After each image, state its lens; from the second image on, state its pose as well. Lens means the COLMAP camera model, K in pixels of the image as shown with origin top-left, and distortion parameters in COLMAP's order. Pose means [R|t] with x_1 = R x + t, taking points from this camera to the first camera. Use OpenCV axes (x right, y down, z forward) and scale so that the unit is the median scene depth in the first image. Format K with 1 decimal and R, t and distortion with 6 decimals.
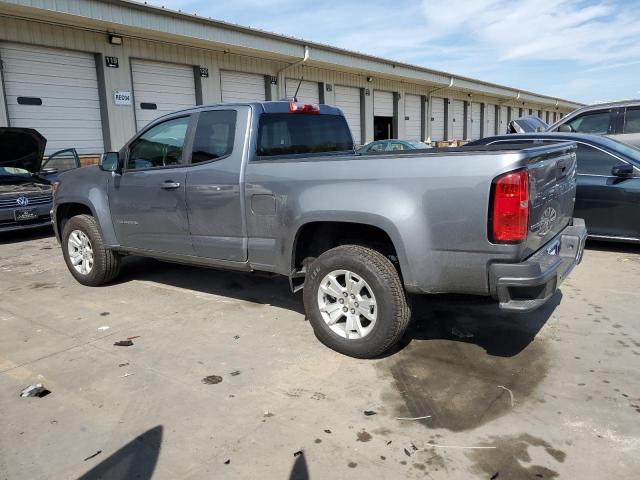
lens RADIAL K [[510.5, 0, 313.9], [0, 510.5, 239.3], [0, 0, 1]] dist [0.033246, 0.001554]
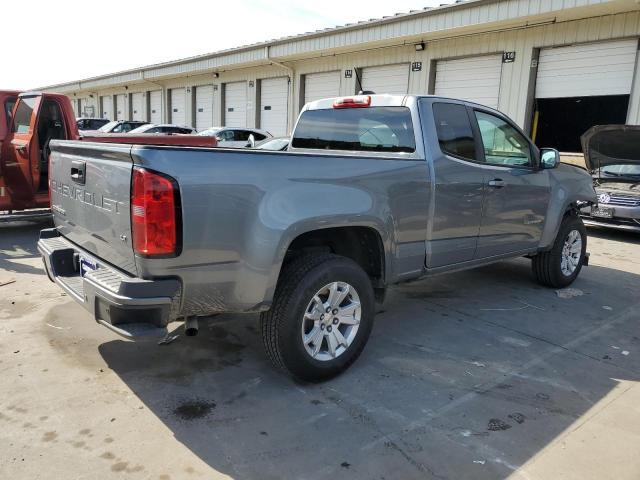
lens RADIAL K [[510.5, 0, 313.9], [0, 510.5, 239.3], [0, 0, 1]] dist [0.033246, 0.001554]
pose [[-0.259744, 0.207019, -0.943226, 1.024428], [-0.210605, 0.941095, 0.264548, -0.280378], [0.942432, 0.267363, -0.200844, 1.338283]]
